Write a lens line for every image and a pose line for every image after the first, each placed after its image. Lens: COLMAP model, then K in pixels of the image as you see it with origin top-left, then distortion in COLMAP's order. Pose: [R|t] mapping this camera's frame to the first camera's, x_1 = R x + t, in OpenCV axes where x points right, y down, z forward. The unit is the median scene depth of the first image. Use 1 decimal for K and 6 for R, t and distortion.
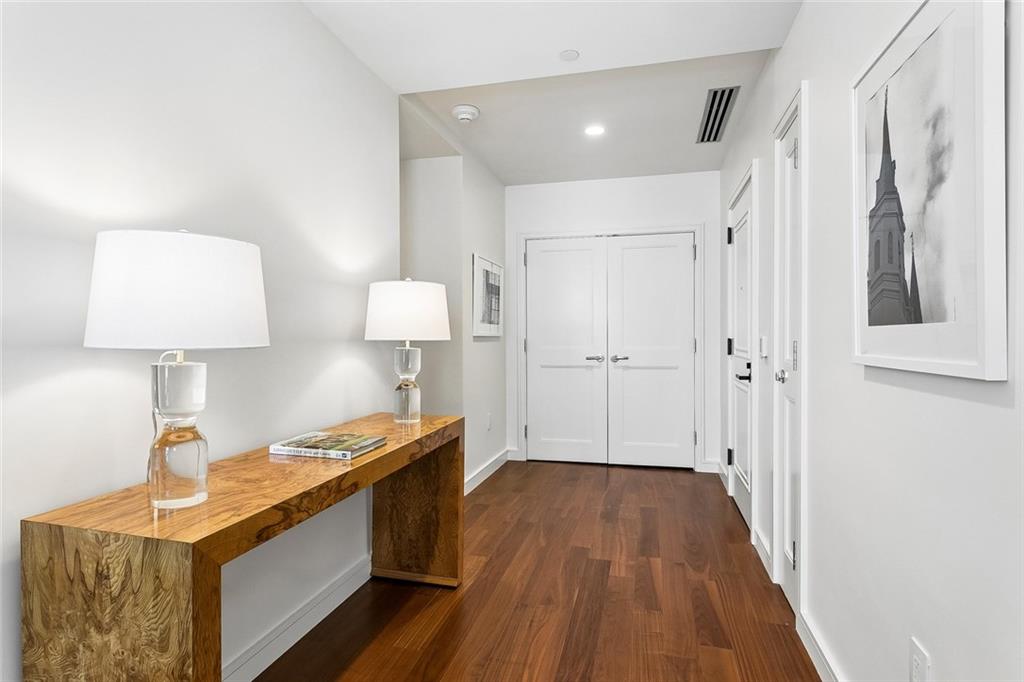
lens RADIAL K [[551.3, 0, 505.7], [0, 551.3, 344.0], [0, 0, 1]] dist [-0.001290, -0.000258]
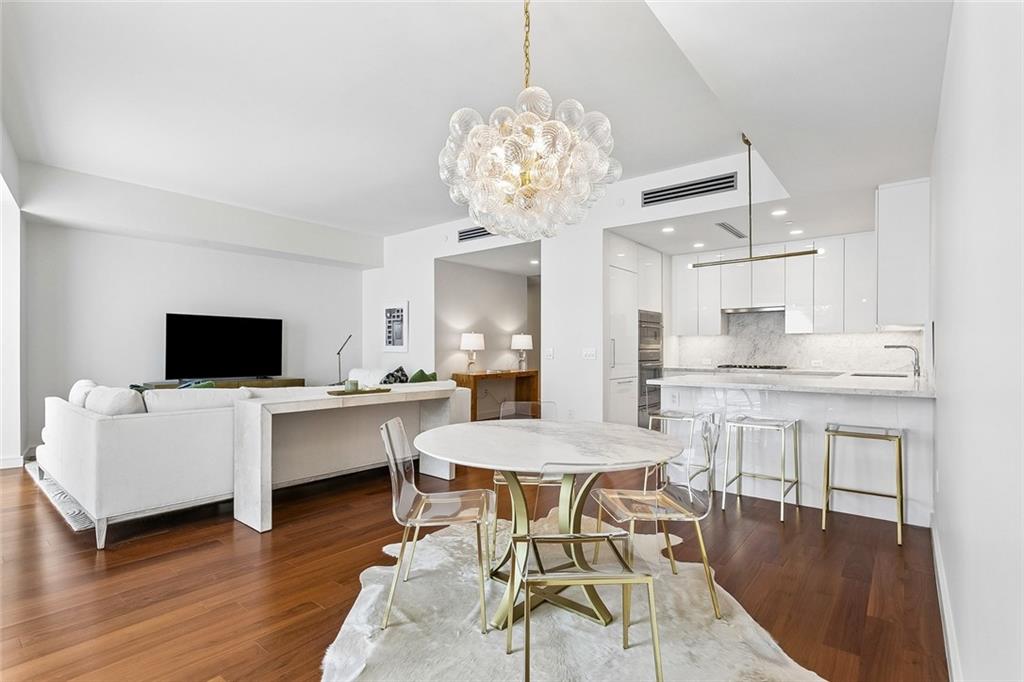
lens RADIAL K [[480.5, 0, 505.7], [0, 480.5, 341.9], [0, 0, 1]] dist [0.002728, 0.000441]
pose [[0.908999, -0.000931, -0.416797, 2.028922], [-0.011392, 0.999568, -0.027077, 0.060132], [0.416642, 0.029361, 0.908596, -3.793241]]
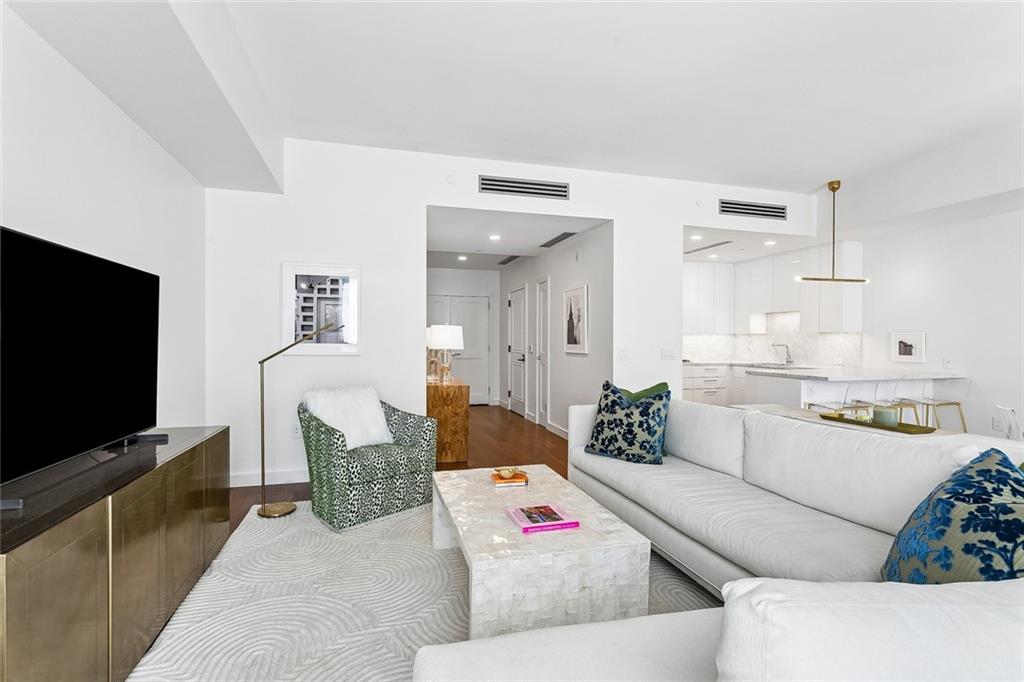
lens RADIAL K [[480.5, 0, 505.7], [0, 480.5, 341.9], [0, 0, 1]] dist [0.002728, 0.000441]
pose [[0.863578, 0.005076, 0.504190, -2.042236], [0.000776, 0.999935, -0.011398, -0.005967], [-0.504215, 0.010234, 0.863517, -2.499636]]
